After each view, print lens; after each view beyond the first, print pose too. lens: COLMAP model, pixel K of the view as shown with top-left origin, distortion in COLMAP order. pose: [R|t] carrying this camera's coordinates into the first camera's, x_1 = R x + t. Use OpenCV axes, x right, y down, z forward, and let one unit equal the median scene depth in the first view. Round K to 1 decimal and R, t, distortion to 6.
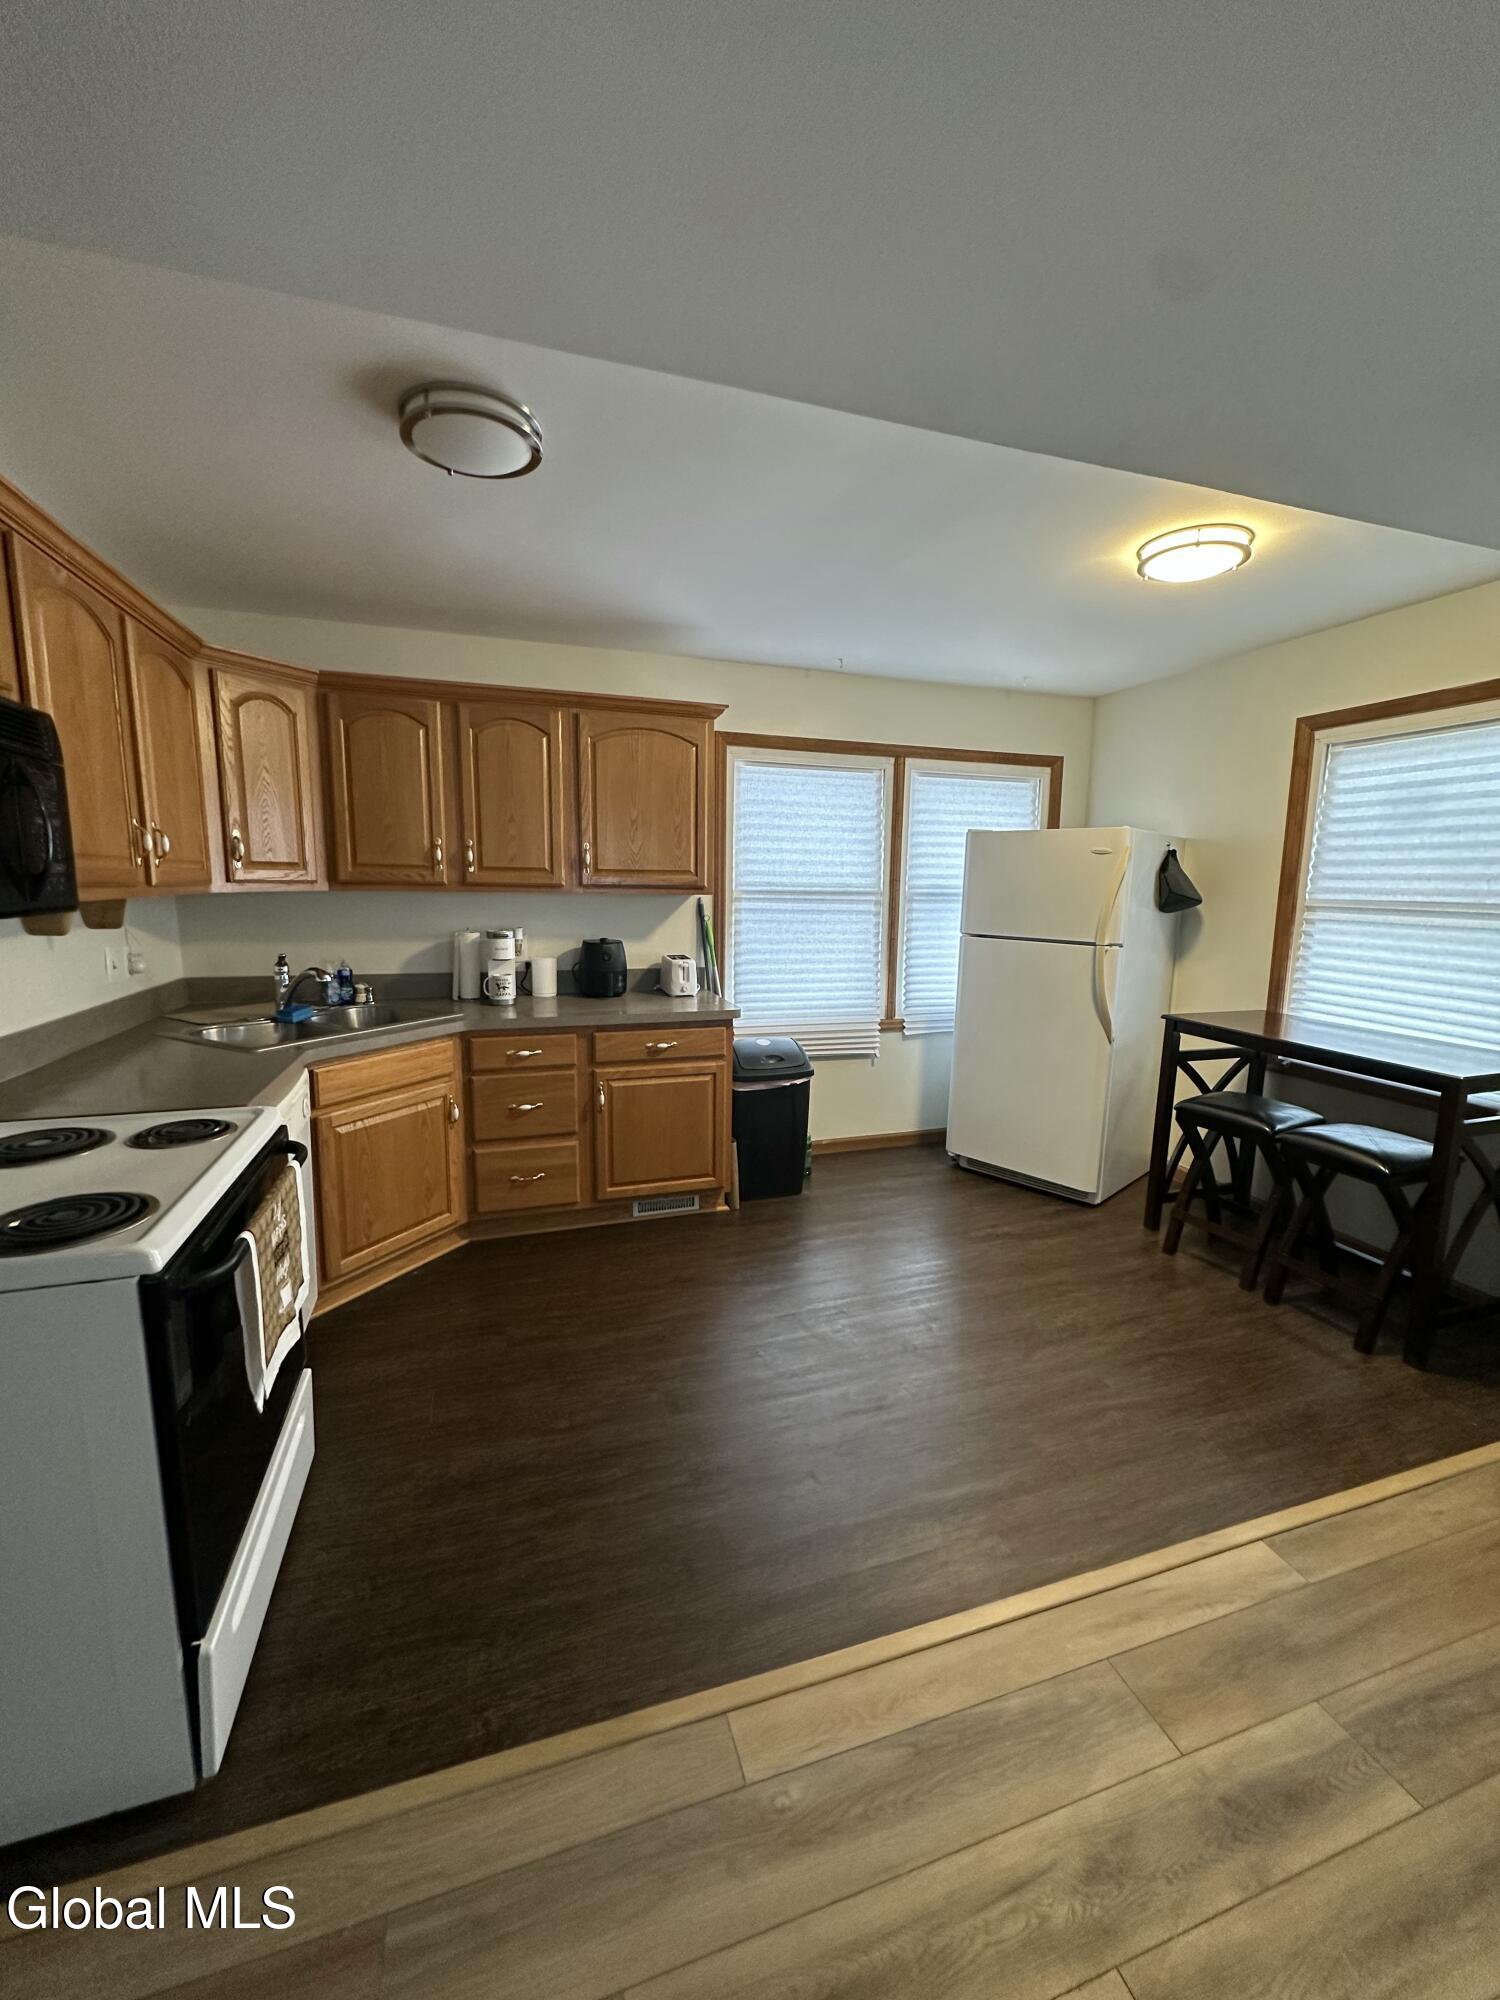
lens RADIAL K [[799.3, 0, 747.0], [0, 799.3, 994.9], [0, 0, 1]] dist [0.013276, 0.001259]
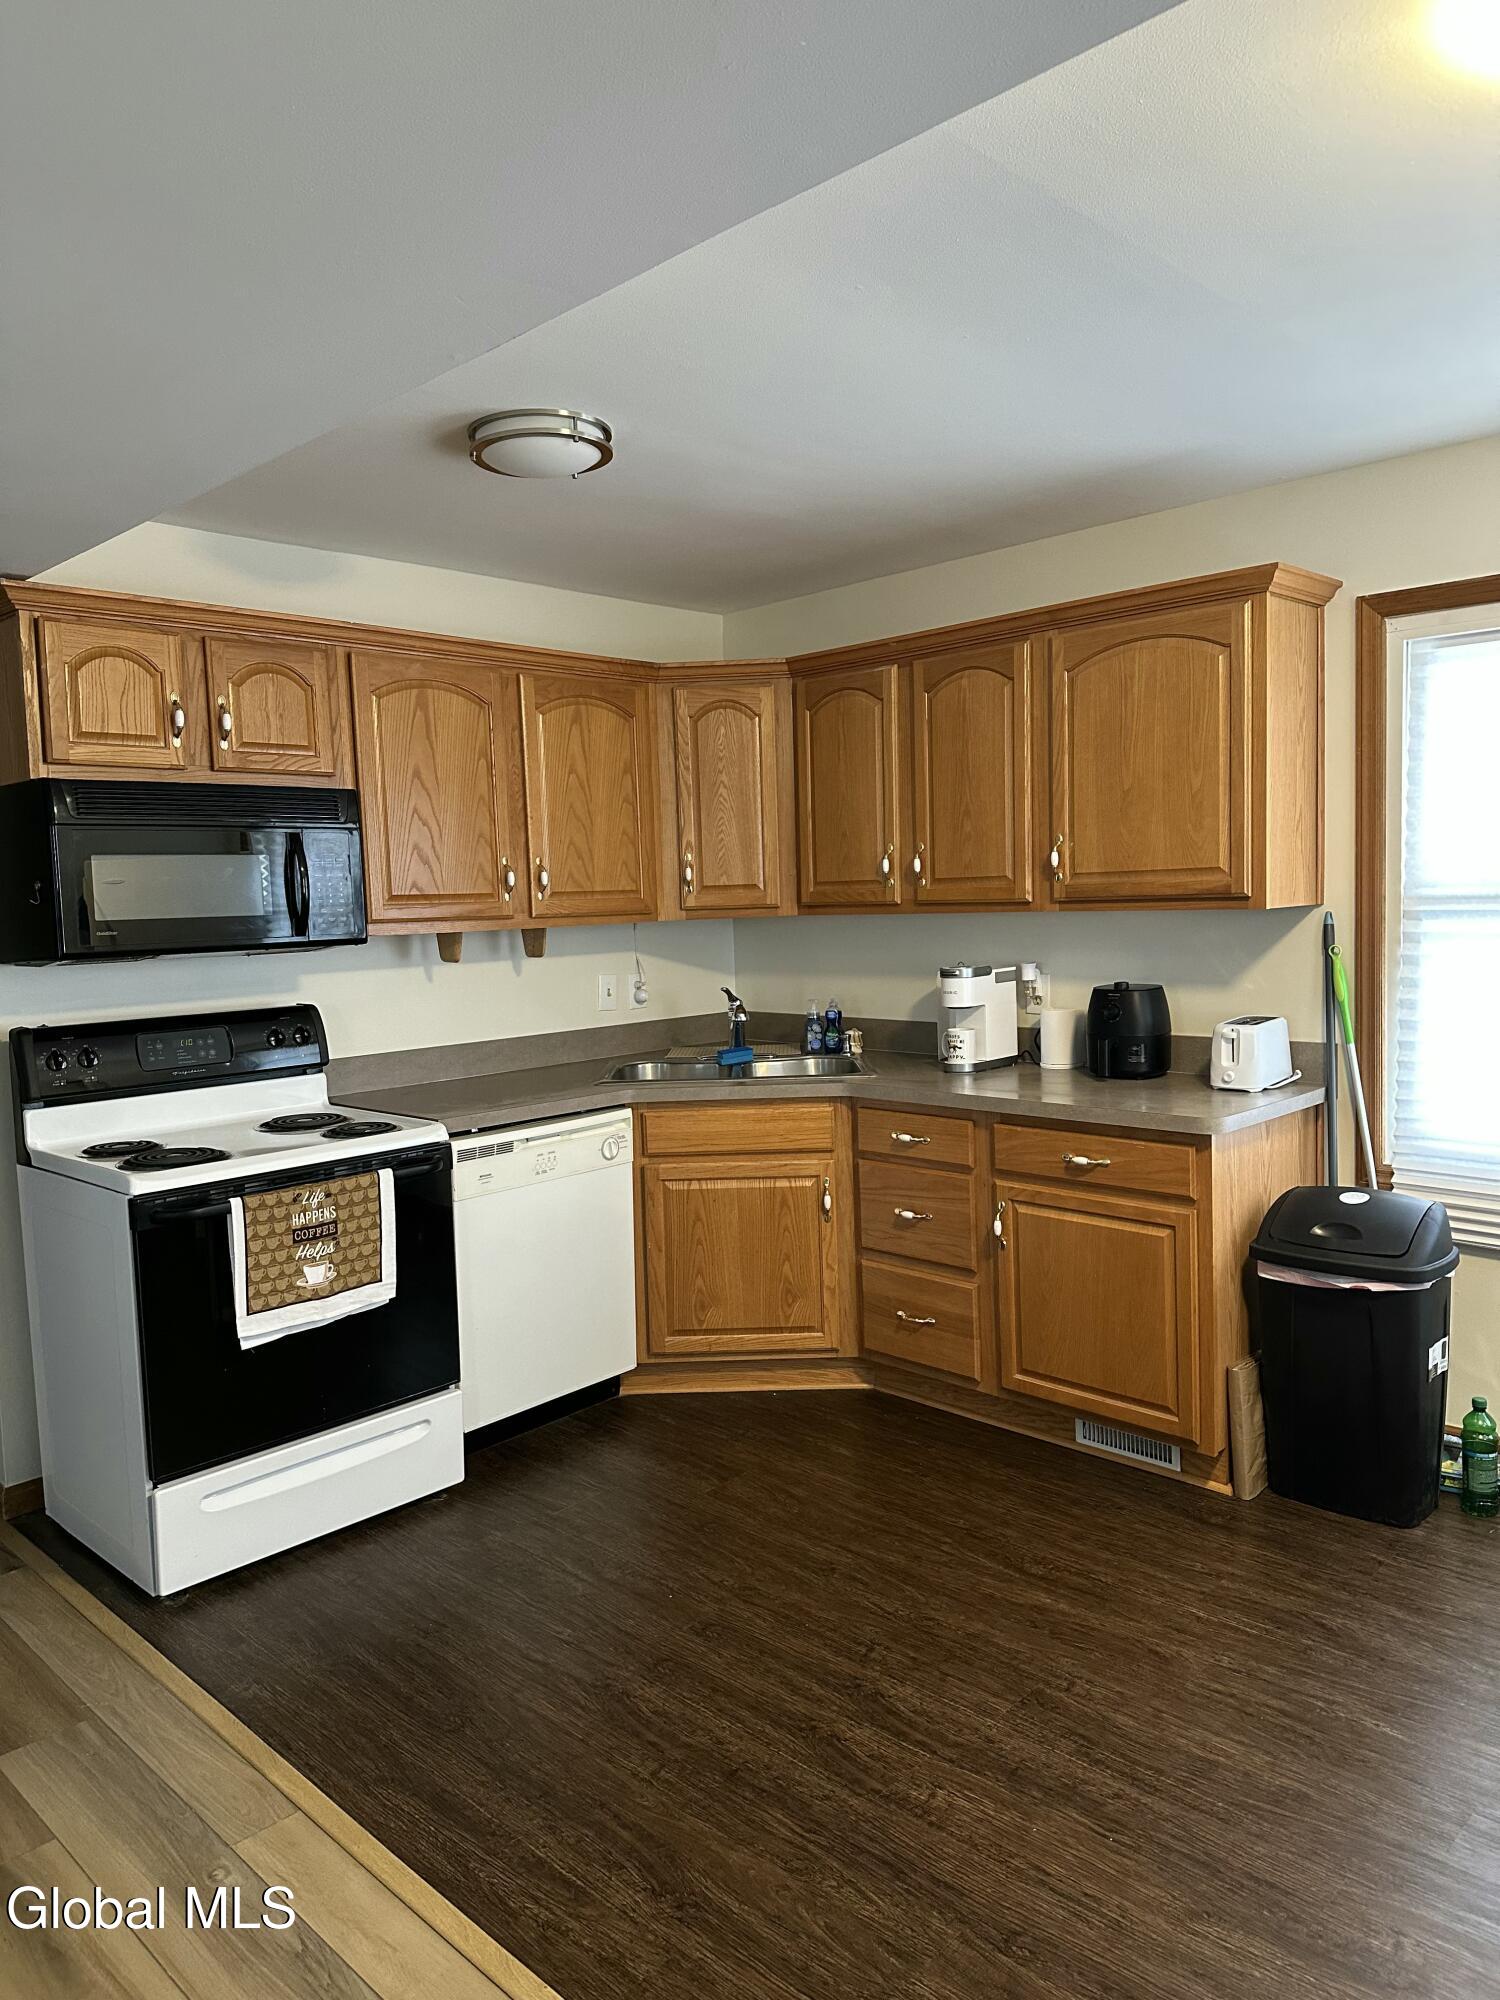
lens RADIAL K [[1398.7, 0, 747.8], [0, 1398.7, 1004.4], [0, 0, 1]] dist [0.071790, -0.014594]
pose [[0.462758, 0.044096, -0.885387, 0.727350], [-0.090759, 0.995871, 0.002162, -0.034527], [0.881827, 0.079356, 0.464849, 0.275829]]
